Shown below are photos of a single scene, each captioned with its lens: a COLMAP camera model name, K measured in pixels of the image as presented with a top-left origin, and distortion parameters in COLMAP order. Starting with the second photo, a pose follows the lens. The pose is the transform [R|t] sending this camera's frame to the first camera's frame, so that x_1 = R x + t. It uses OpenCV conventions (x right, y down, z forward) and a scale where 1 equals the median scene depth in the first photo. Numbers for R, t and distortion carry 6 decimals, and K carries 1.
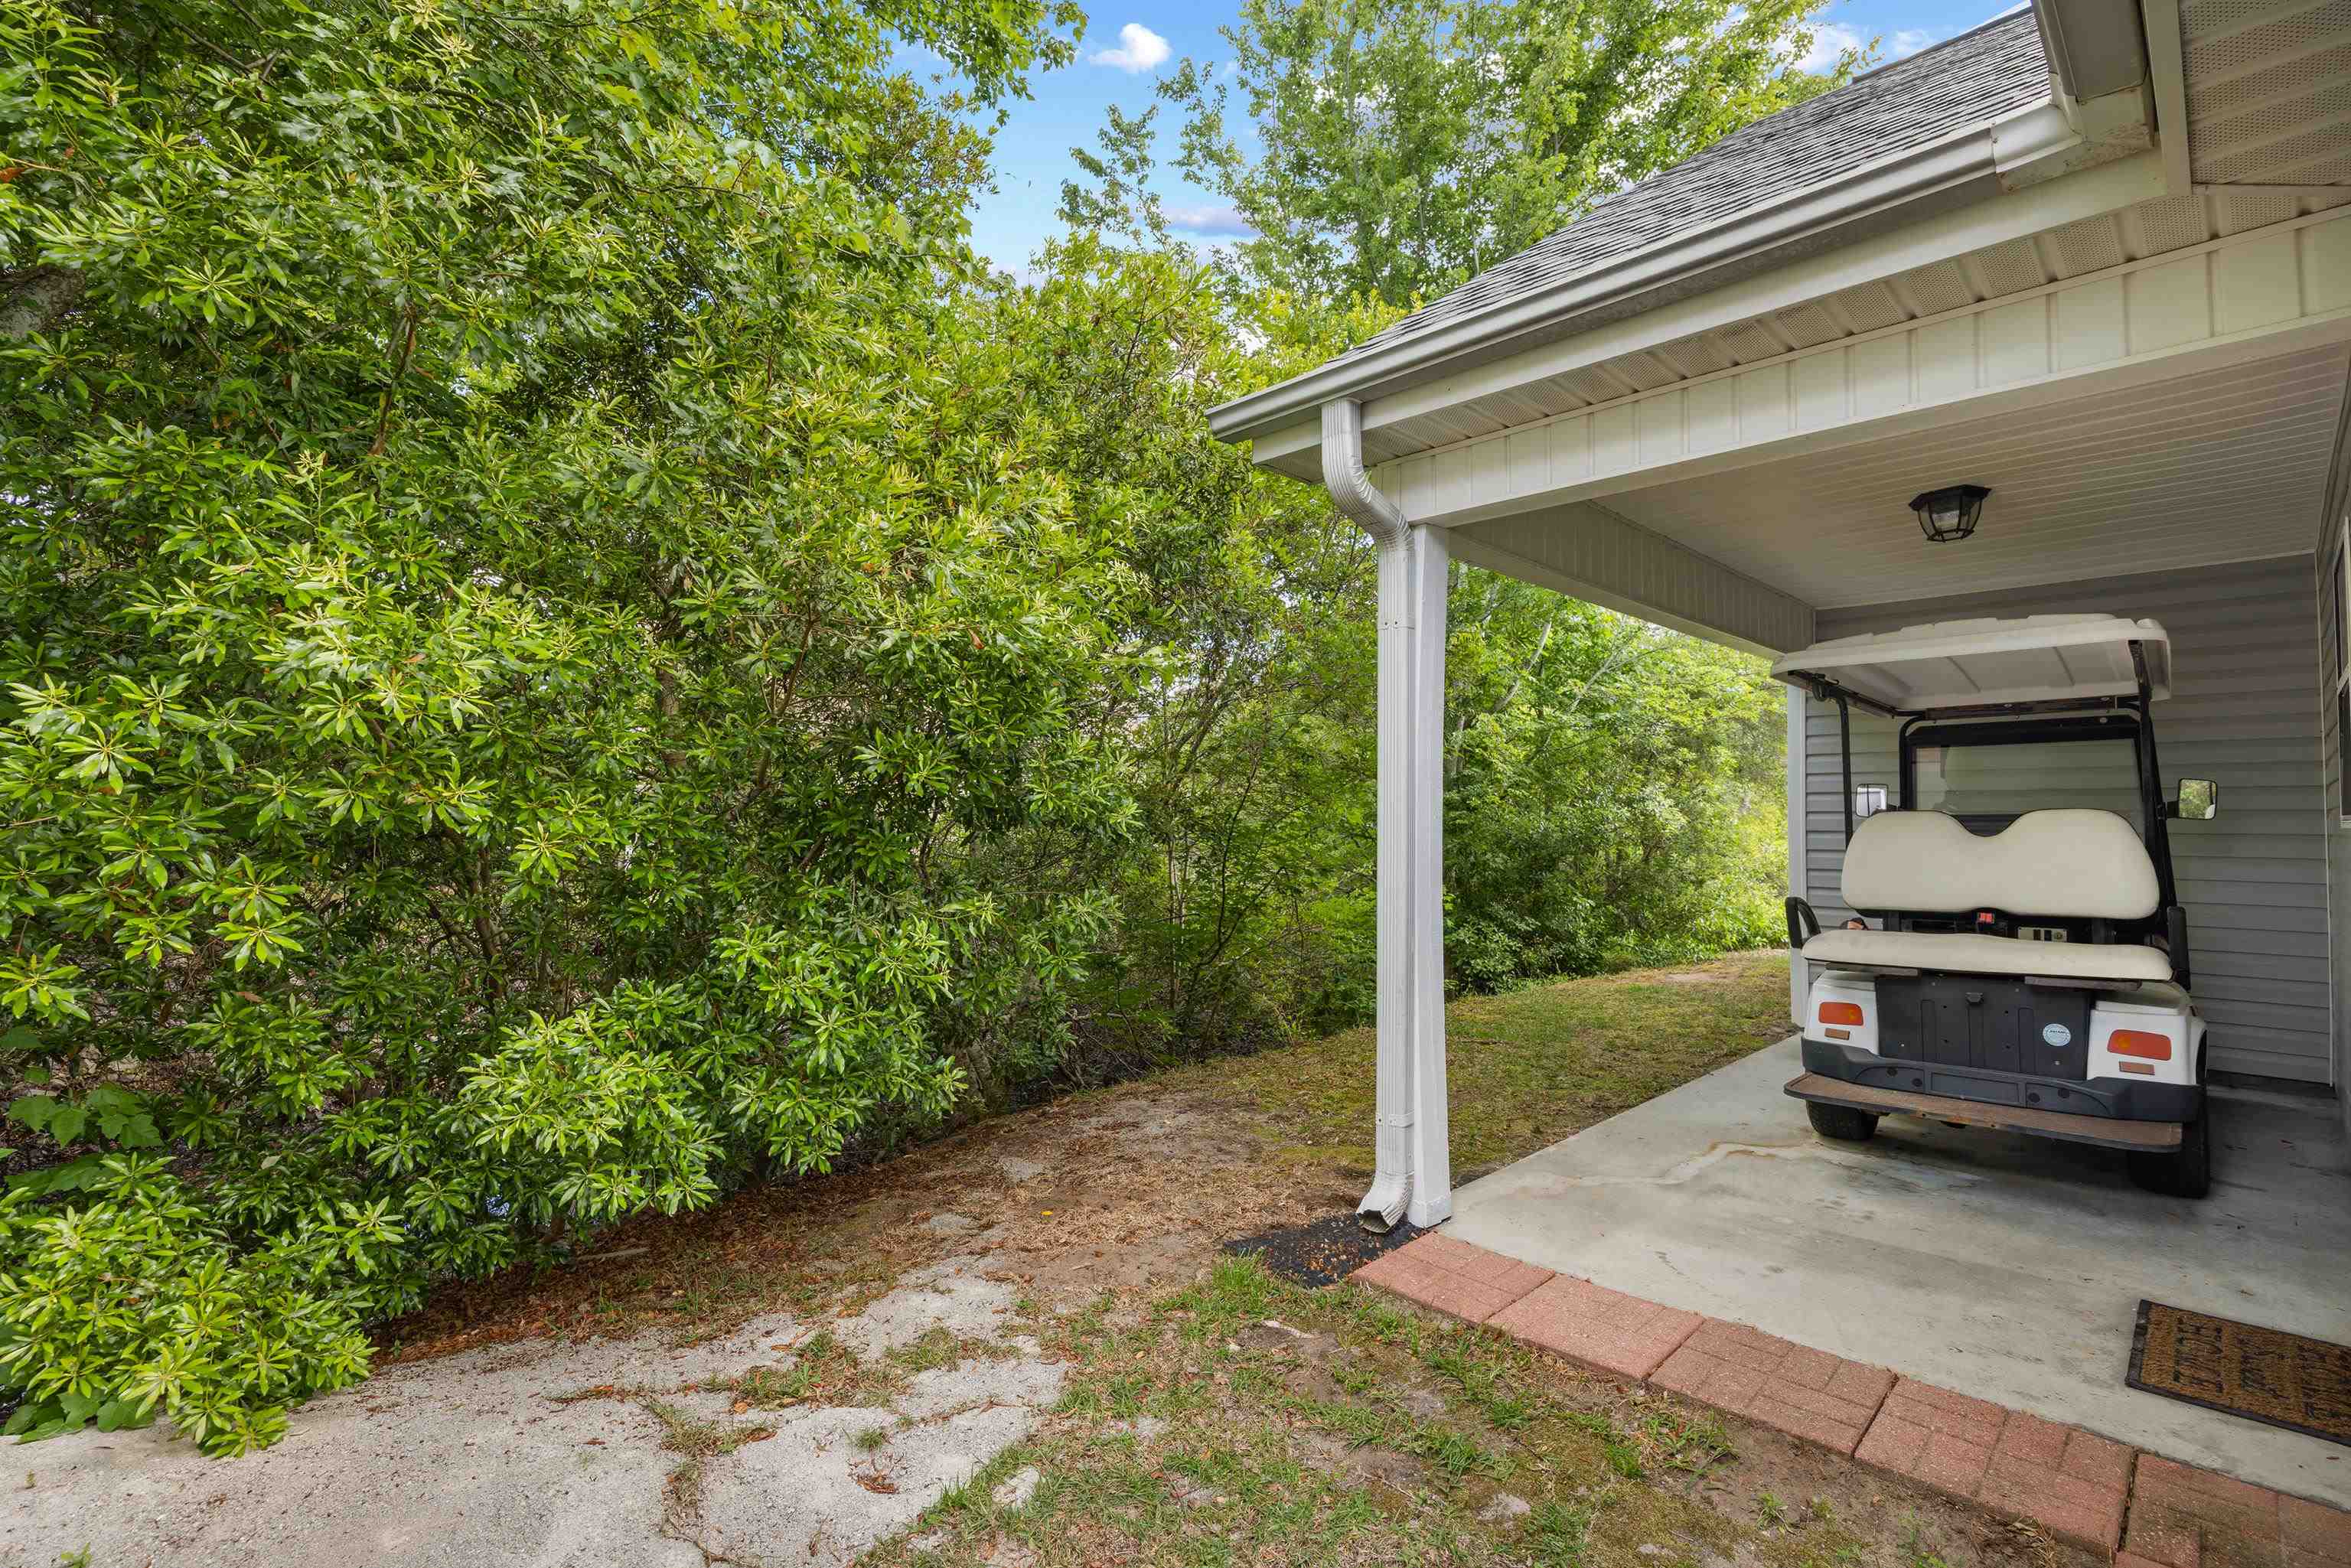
lens RADIAL K [[1084.7, 0, 1170.9], [0, 1084.7, 812.3], [0, 0, 1]] dist [-0.018262, 0.000555]
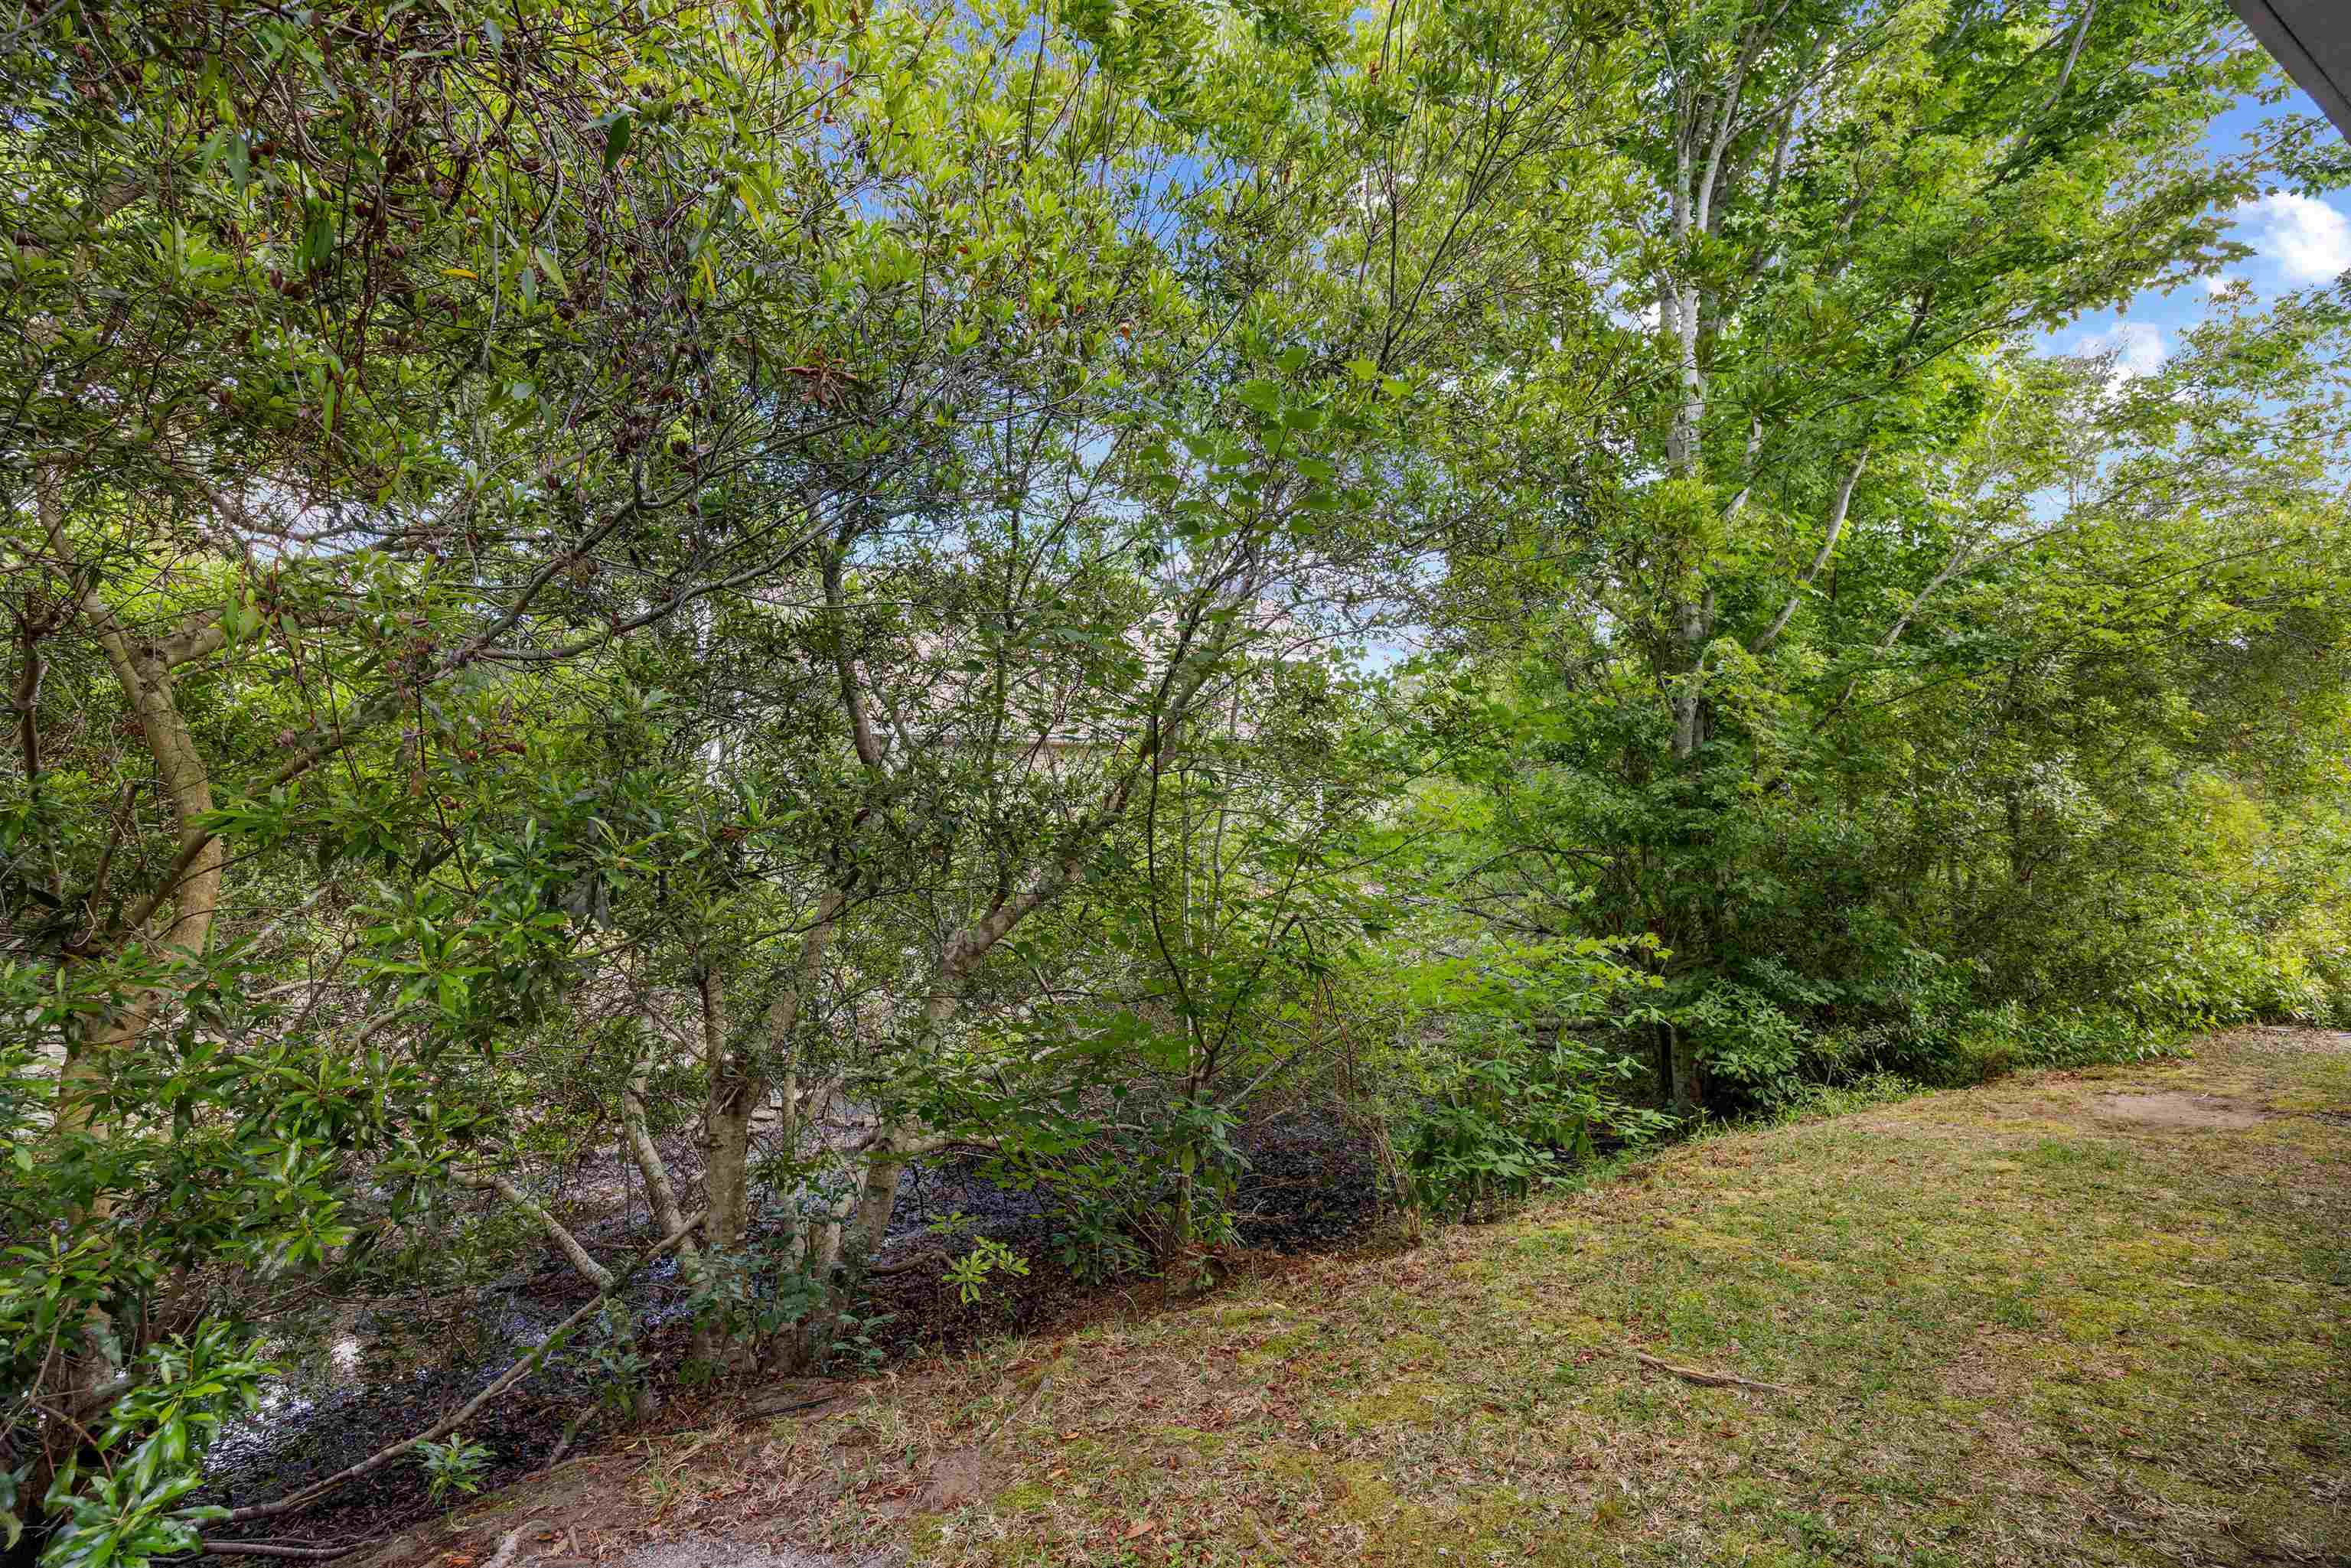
lens RADIAL K [[1105.3, 0, 1177.9], [0, 1105.3, 803.7], [0, 0, 1]] dist [-0.010815, 0.000783]
pose [[0.976282, -0.021748, -0.215407, 0.355676], [0.016475, 0.999520, -0.026243, 0.024406], [0.215875, 0.022072, 0.976172, 0.999777]]
